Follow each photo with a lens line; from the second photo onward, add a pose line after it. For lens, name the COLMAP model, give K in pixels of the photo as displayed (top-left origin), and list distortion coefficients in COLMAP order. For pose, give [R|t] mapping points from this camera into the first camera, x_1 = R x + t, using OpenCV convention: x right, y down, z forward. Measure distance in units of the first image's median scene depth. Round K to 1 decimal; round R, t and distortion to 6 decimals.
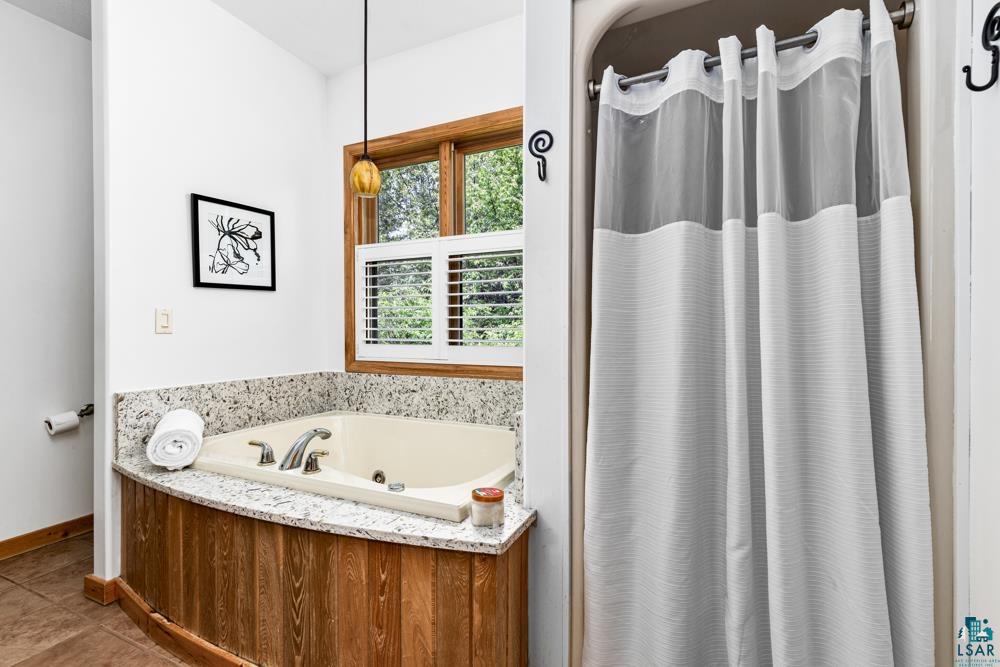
lens RADIAL K [[473.5, 0, 517.9], [0, 473.5, 335.0], [0, 0, 1]] dist [0.002724, -0.000643]
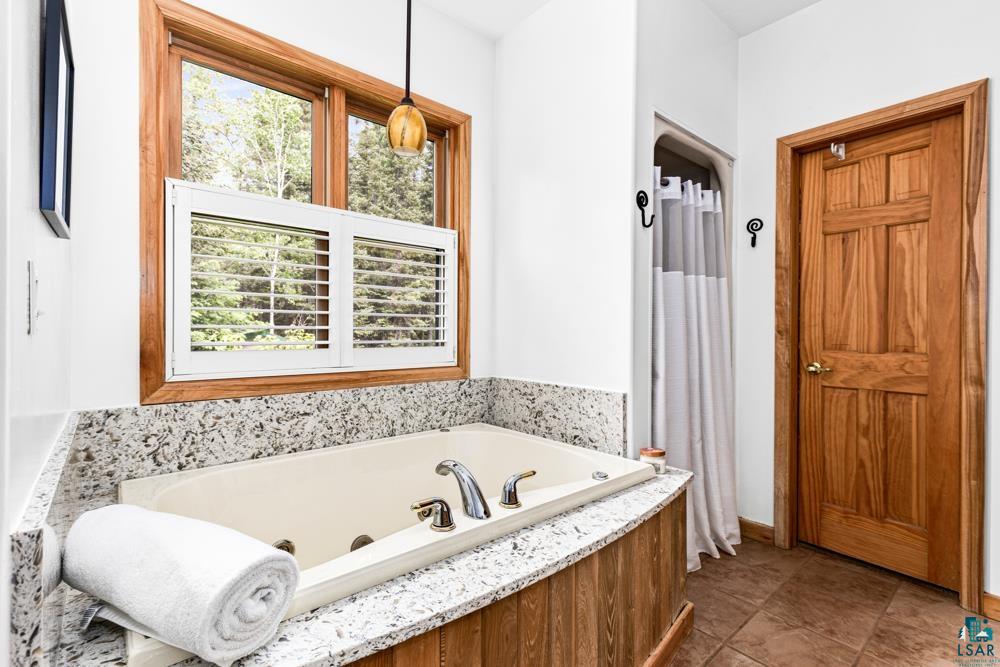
lens RADIAL K [[473.5, 0, 494.5], [0, 473.5, 332.9], [0, 0, 1]] dist [0.002724, -0.000643]
pose [[0.391300, -0.002998, 0.920258, -0.840021], [0.005340, 0.999985, 0.000987, -0.003804], [-0.920248, 0.004529, 0.391310, 0.499859]]
